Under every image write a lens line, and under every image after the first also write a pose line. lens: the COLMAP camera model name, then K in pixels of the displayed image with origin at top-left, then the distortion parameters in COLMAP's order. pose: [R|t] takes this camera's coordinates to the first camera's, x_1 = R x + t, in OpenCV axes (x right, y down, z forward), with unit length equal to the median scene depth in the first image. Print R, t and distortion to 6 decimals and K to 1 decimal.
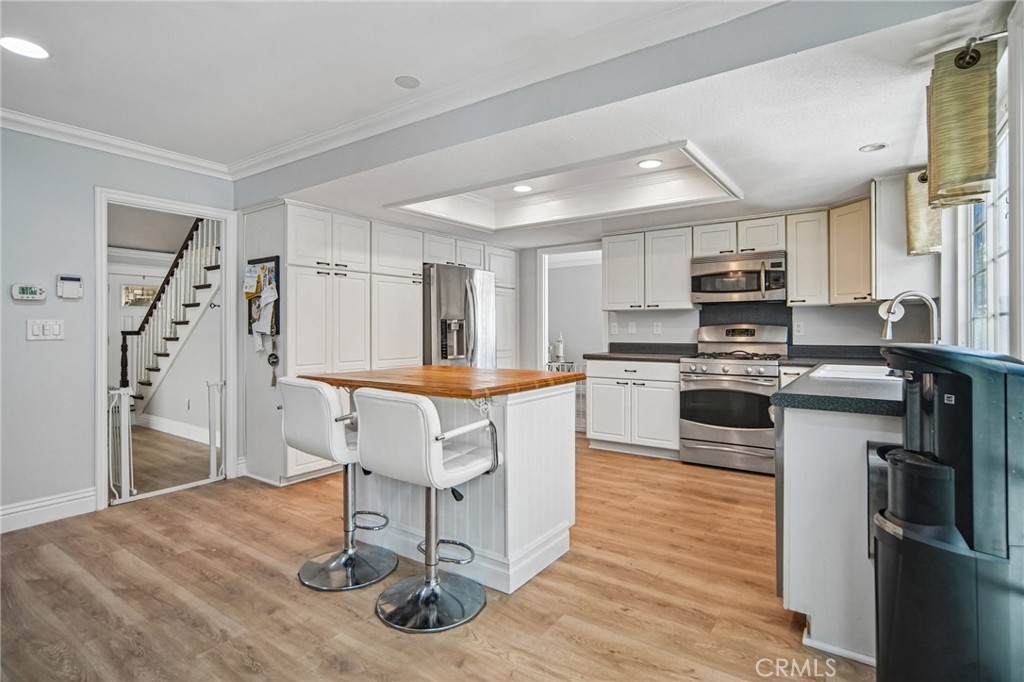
lens RADIAL K [[504.7, 0, 514.8], [0, 504.7, 334.8], [0, 0, 1]] dist [-0.017420, 0.004737]
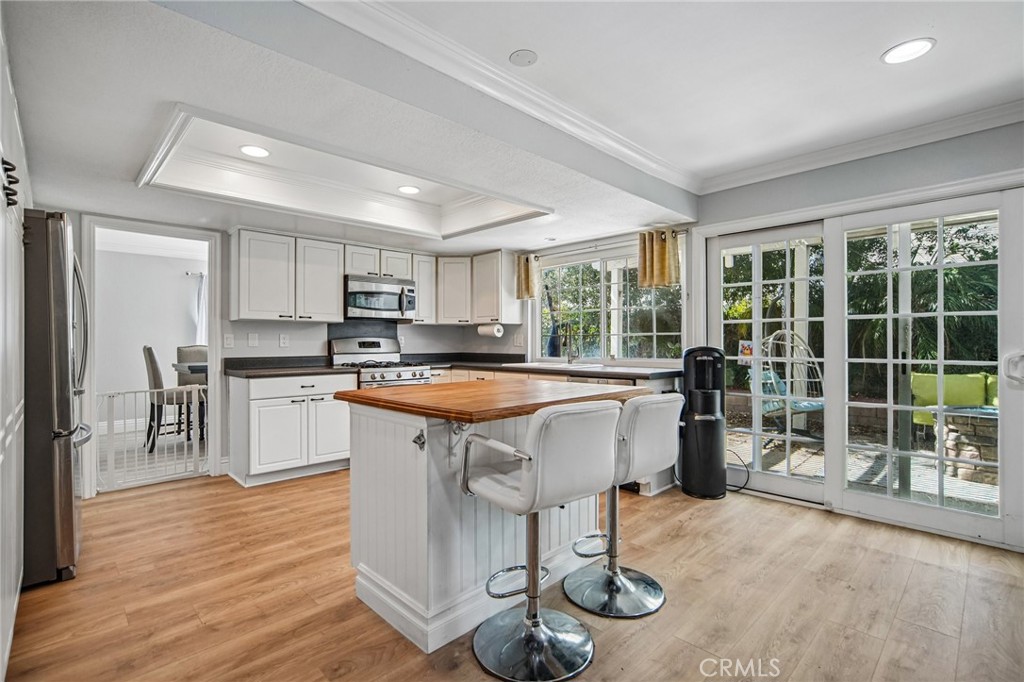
lens RADIAL K [[479.0, 0, 514.0], [0, 479.0, 345.4], [0, 0, 1]] dist [-0.003886, -0.000745]
pose [[0.185095, -0.009002, 0.982679, -0.670125], [0.011626, 0.999908, 0.006970, -0.007049], [-0.982652, 0.010134, 0.185183, 0.554021]]
